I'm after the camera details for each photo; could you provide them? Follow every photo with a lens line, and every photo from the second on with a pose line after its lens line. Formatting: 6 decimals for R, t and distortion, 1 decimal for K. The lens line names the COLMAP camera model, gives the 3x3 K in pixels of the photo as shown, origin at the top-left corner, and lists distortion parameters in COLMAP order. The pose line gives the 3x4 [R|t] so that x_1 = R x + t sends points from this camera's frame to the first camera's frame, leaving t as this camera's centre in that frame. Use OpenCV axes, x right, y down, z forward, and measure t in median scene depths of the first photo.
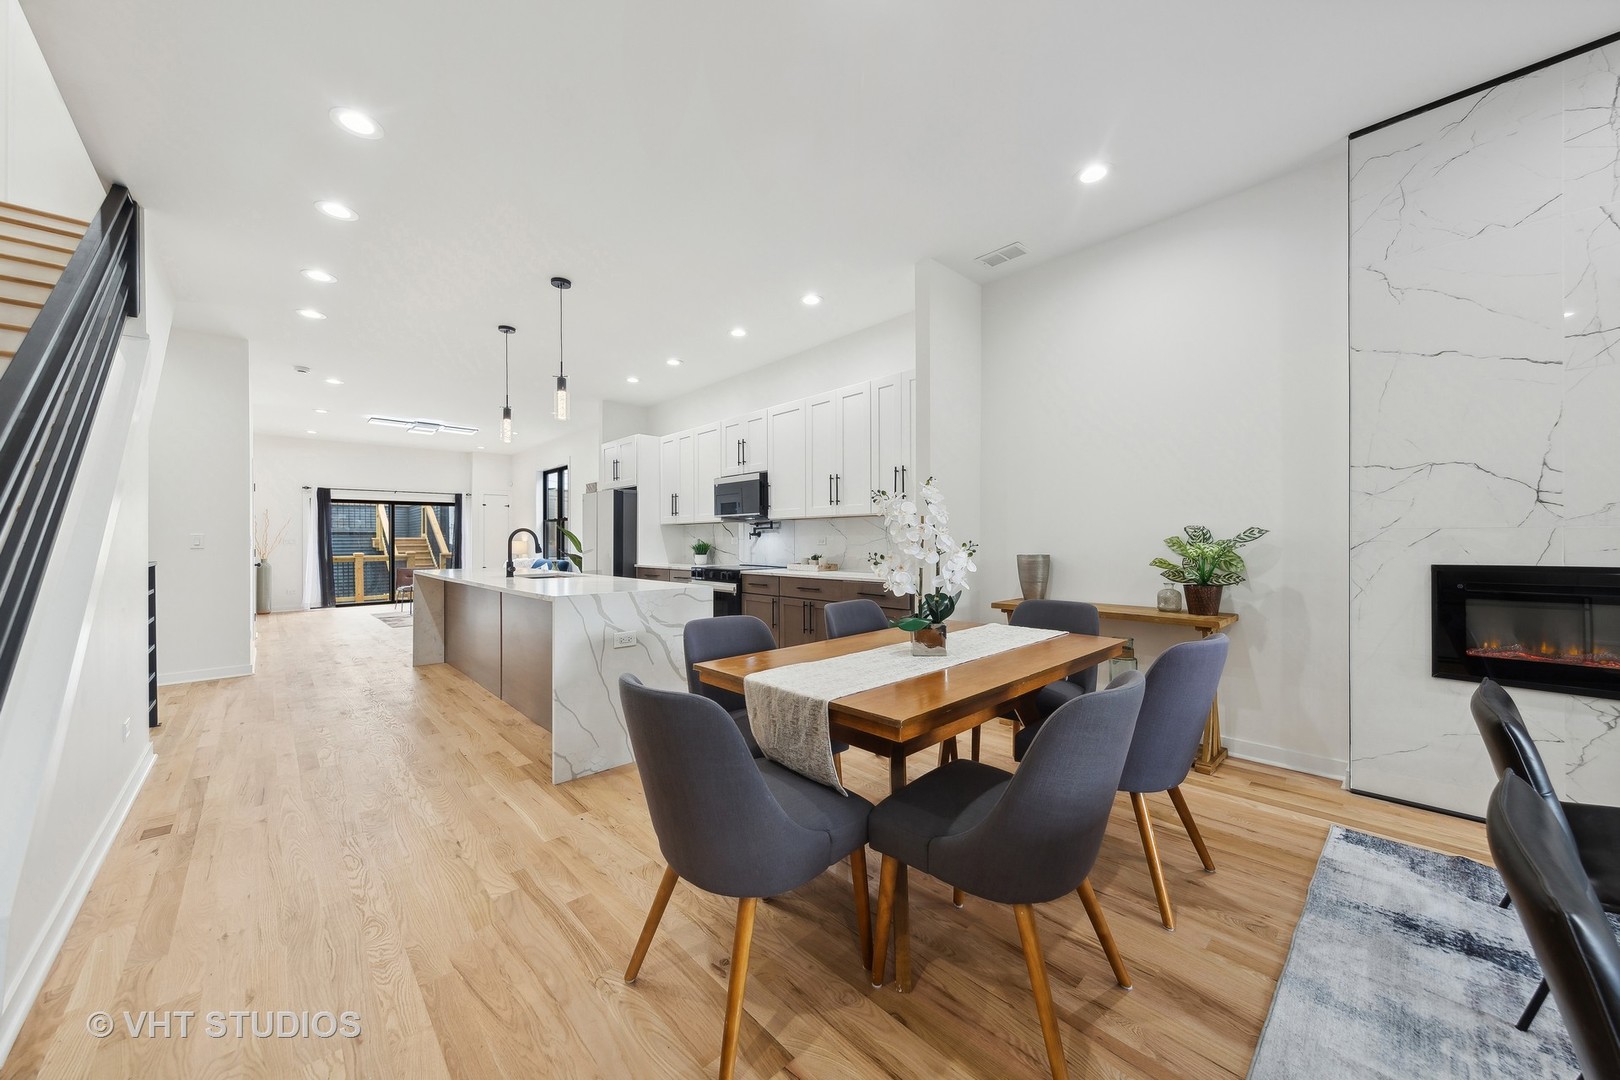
lens RADIAL K [[575.3, 0, 813.2], [0, 575.3, 532.0], [0, 0, 1]] dist [0.005100, -0.000262]
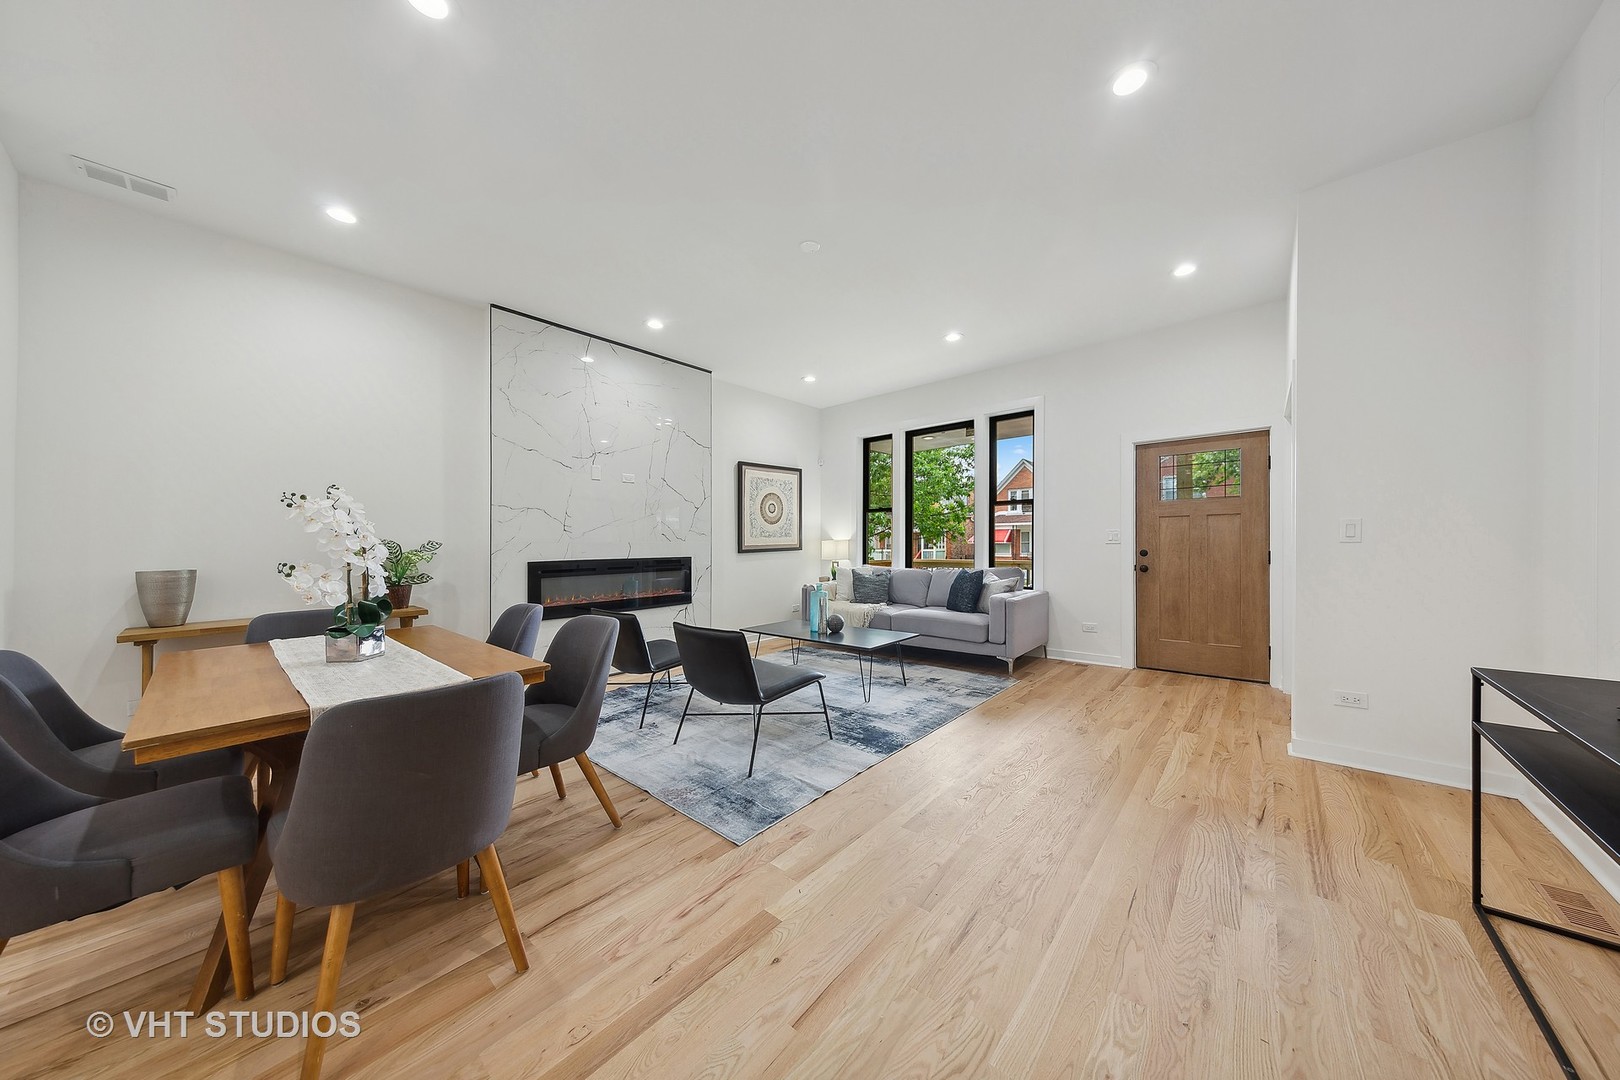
lens RADIAL K [[519.7, 0, 815.2], [0, 519.7, 545.4], [0, 0, 1]] dist [0.007893, -0.000804]
pose [[-0.099607, 0.006187, 0.995008, -0.312843], [0.000613, 0.999981, -0.006157, 0.006194], [-0.995027, -0.000003, -0.099609, 0.108935]]
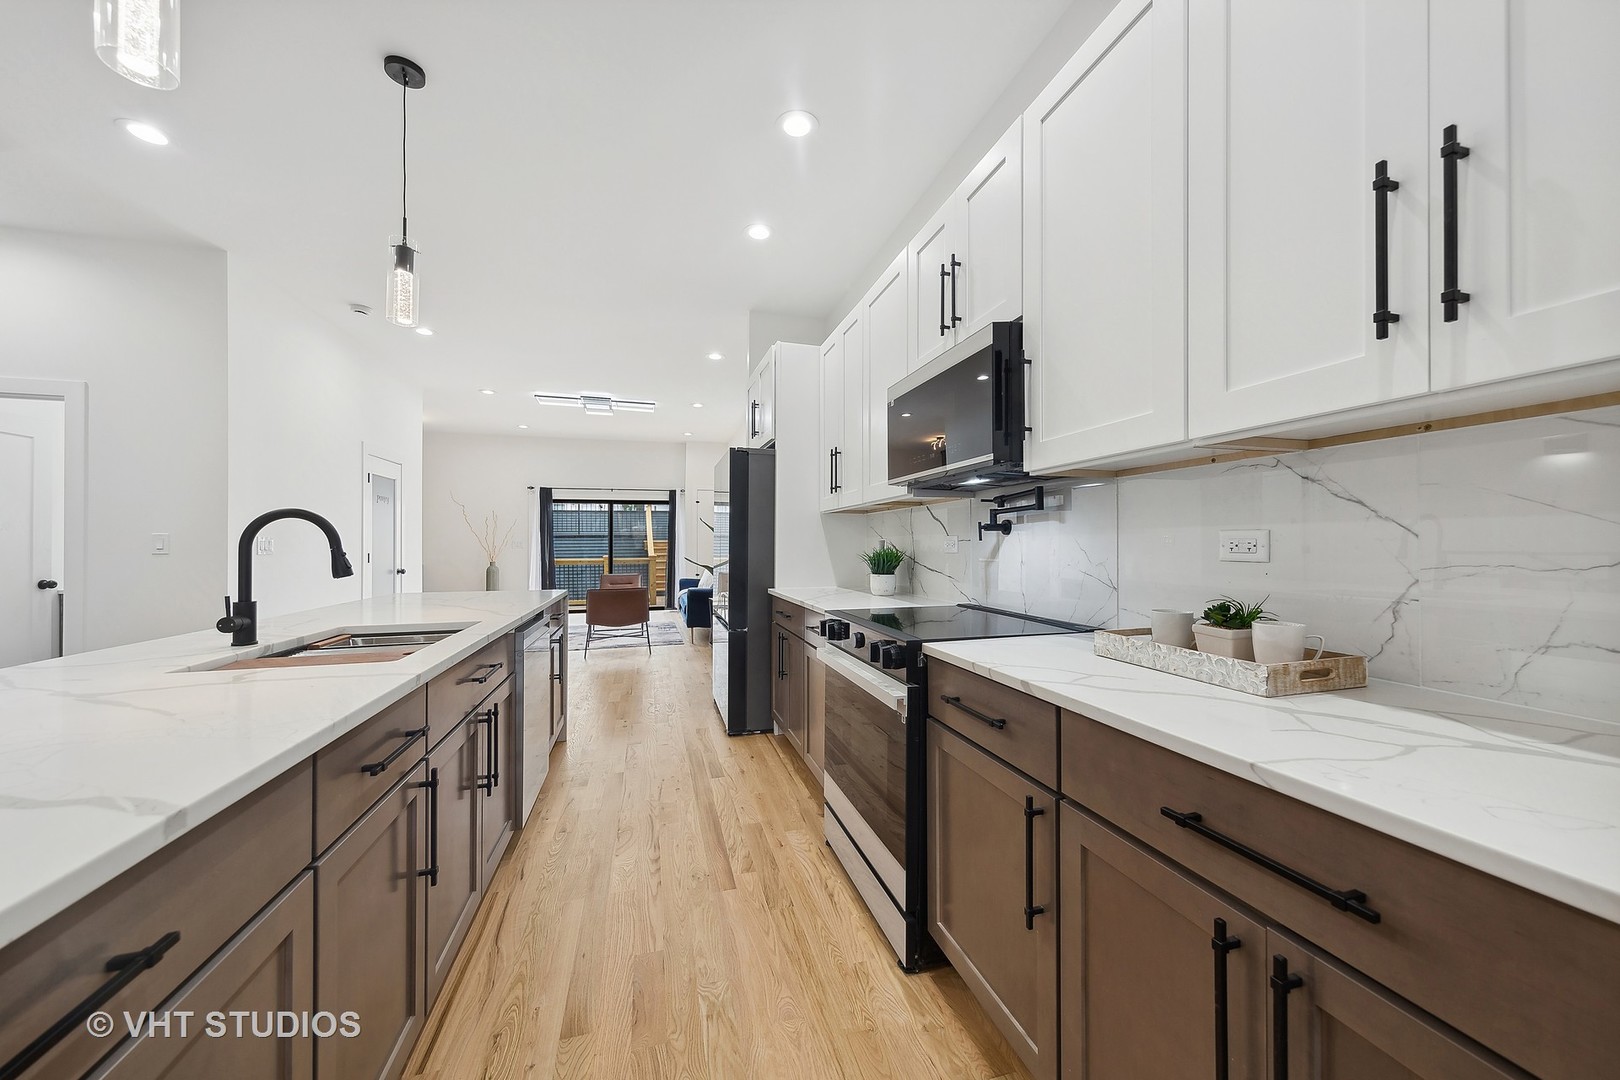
lens RADIAL K [[575.3, 0, 816.9], [0, 575.3, 543.7], [0, 0, 1]] dist [0.005100, -0.000262]
pose [[0.889877, 0.001213, -0.456198, -0.036229], [0.005496, 0.999895, 0.013379, 0.009852], [0.456166, -0.014413, 0.889778, 0.671255]]
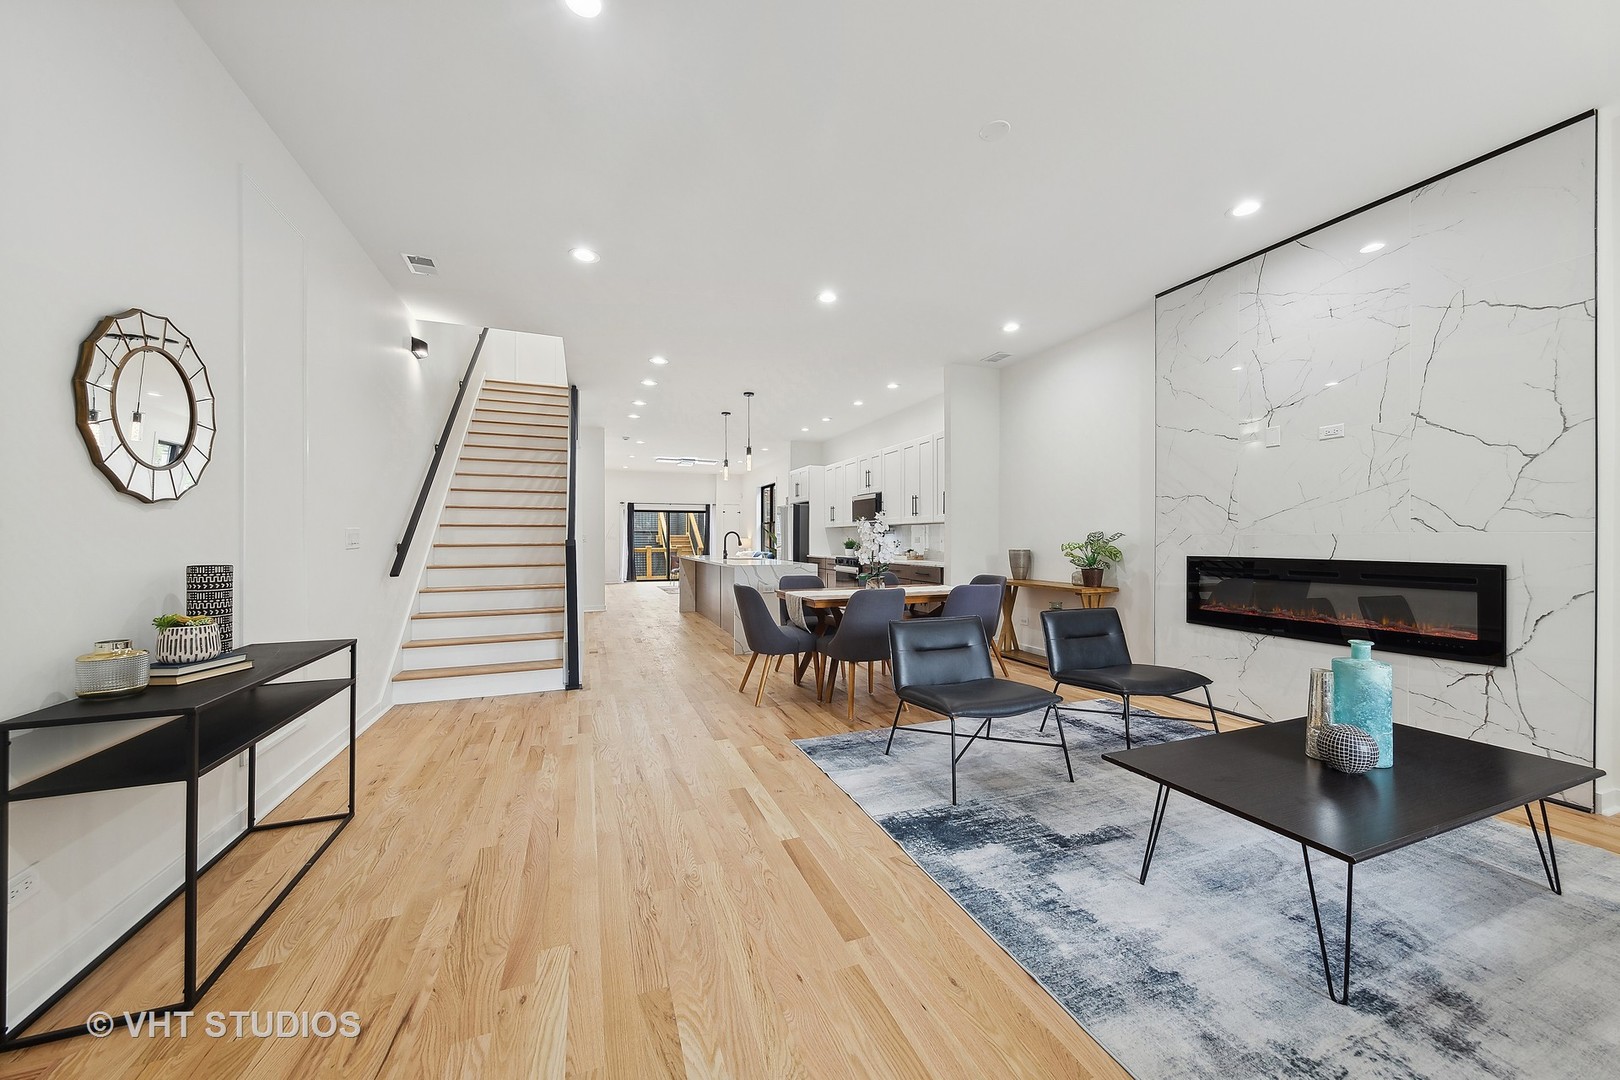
lens RADIAL K [[575.3, 0, 815.5], [0, 575.3, 530.5], [0, 0, 1]] dist [0.005100, -0.000262]
pose [[0.929301, 0.001047, -0.369321, 0.305909], [-0.000969, 0.999999, 0.000398, -0.007945], [0.369321, -0.000012, 0.929302, -0.429844]]
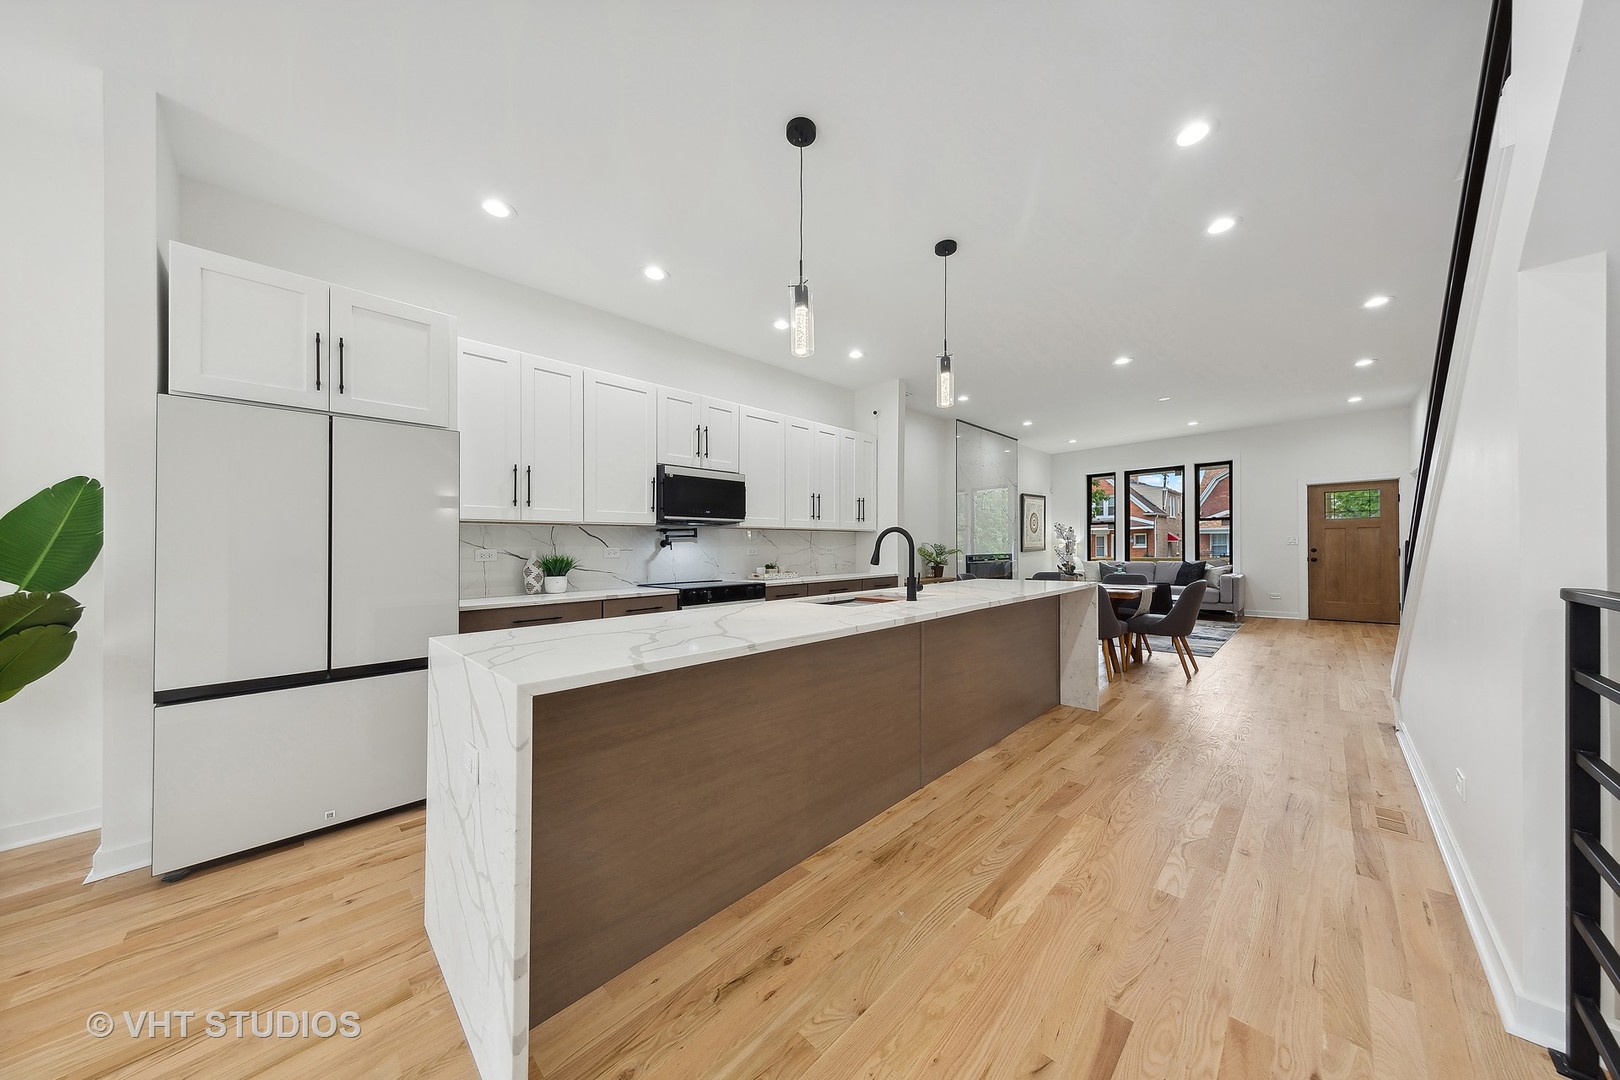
lens RADIAL K [[519.7, 0, 814.1], [0, 519.7, 550.9], [0, 0, 1]] dist [0.007893, -0.000804]
pose [[-0.038152, 0.004861, 0.999260, -0.891182], [0.001927, 0.999987, -0.004791, 0.019580], [-0.999270, 0.001743, -0.038160, 0.904919]]
